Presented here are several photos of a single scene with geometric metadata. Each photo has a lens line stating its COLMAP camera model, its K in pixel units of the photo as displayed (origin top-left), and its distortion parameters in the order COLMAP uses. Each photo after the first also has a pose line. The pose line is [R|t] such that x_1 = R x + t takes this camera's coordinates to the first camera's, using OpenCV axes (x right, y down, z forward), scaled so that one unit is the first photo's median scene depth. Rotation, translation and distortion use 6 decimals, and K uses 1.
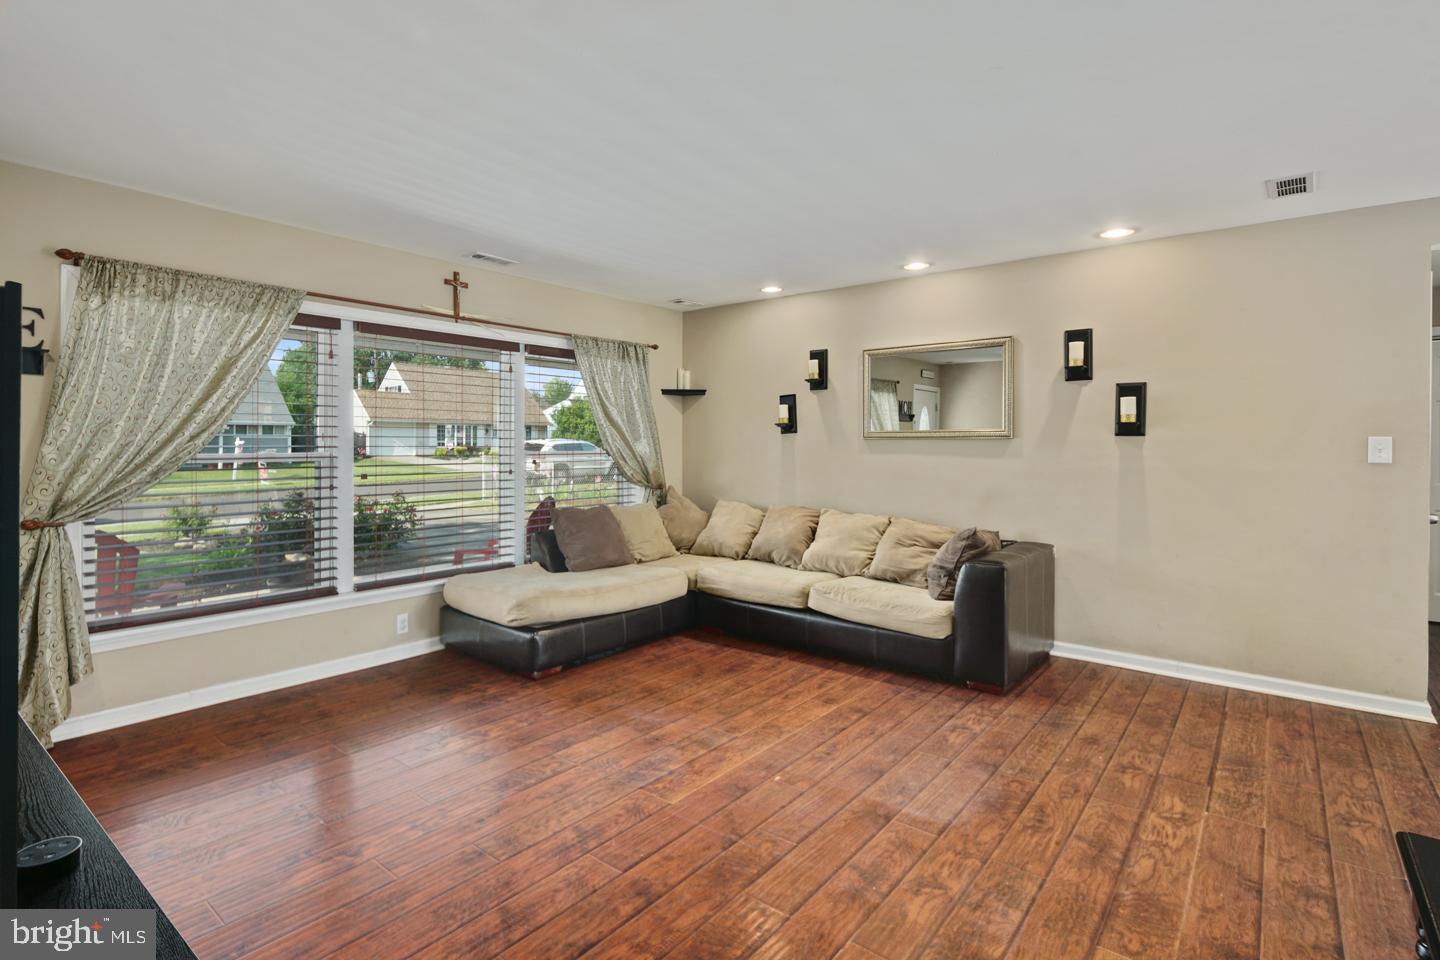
lens RADIAL K [[702.6, 0, 693.4], [0, 702.6, 448.8], [0, 0, 1]] dist [0.006481, -0.004801]
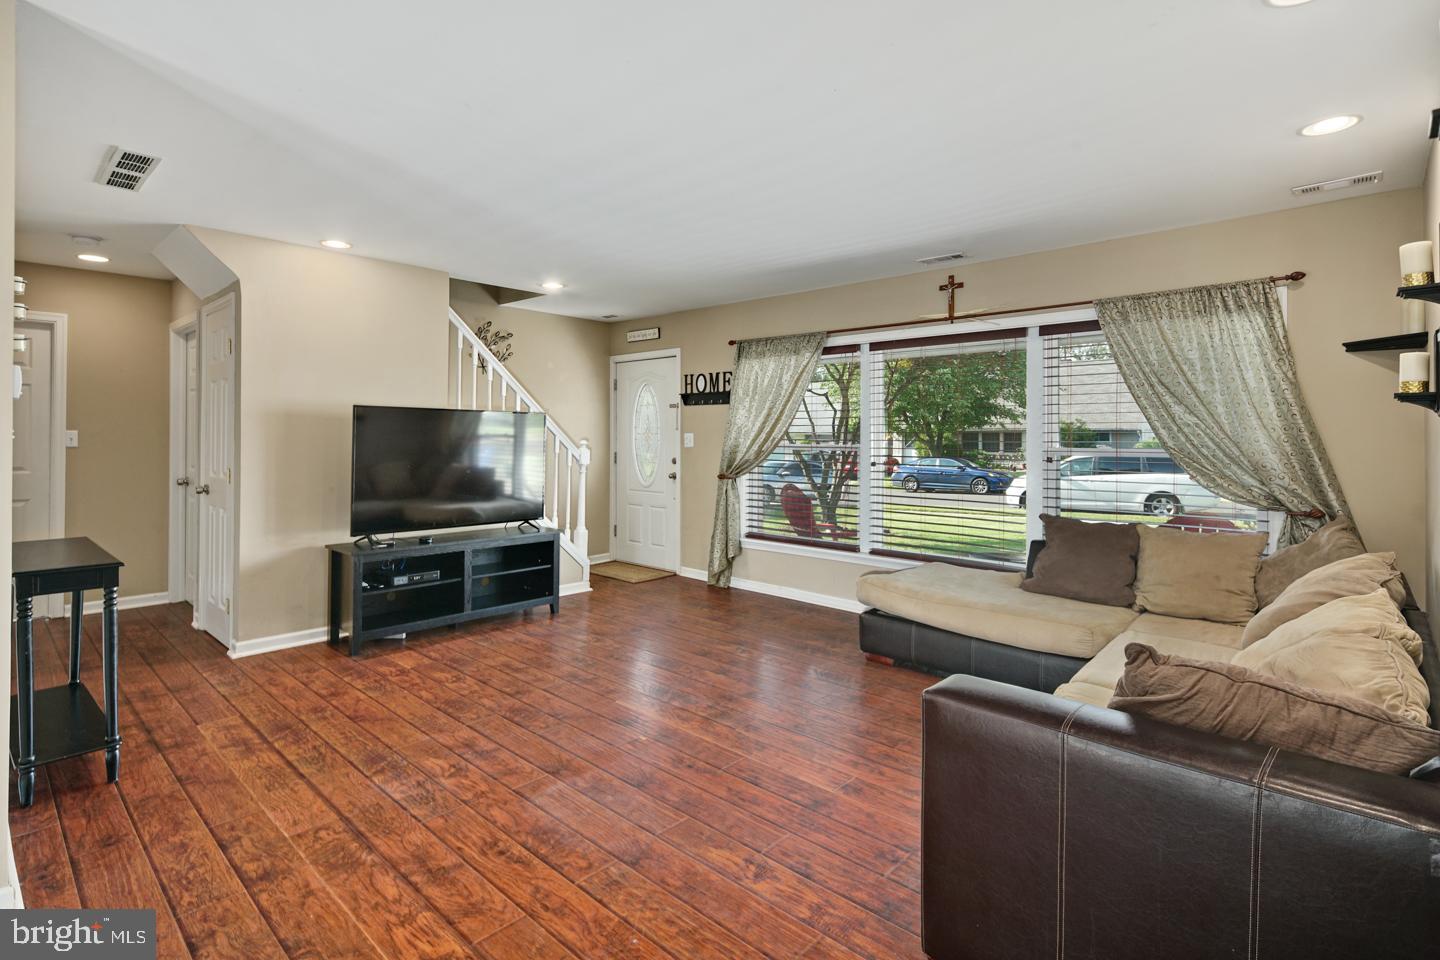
lens RADIAL K [[704.2, 0, 701.6], [0, 704.2, 431.1], [0, 0, 1]] dist [0.002675, -0.000869]
pose [[-0.063858, -0.011343, -0.997895, 1.046354], [-0.014069, 0.999846, -0.010464, -0.002694], [0.997860, 0.013371, -0.064008, 0.989794]]
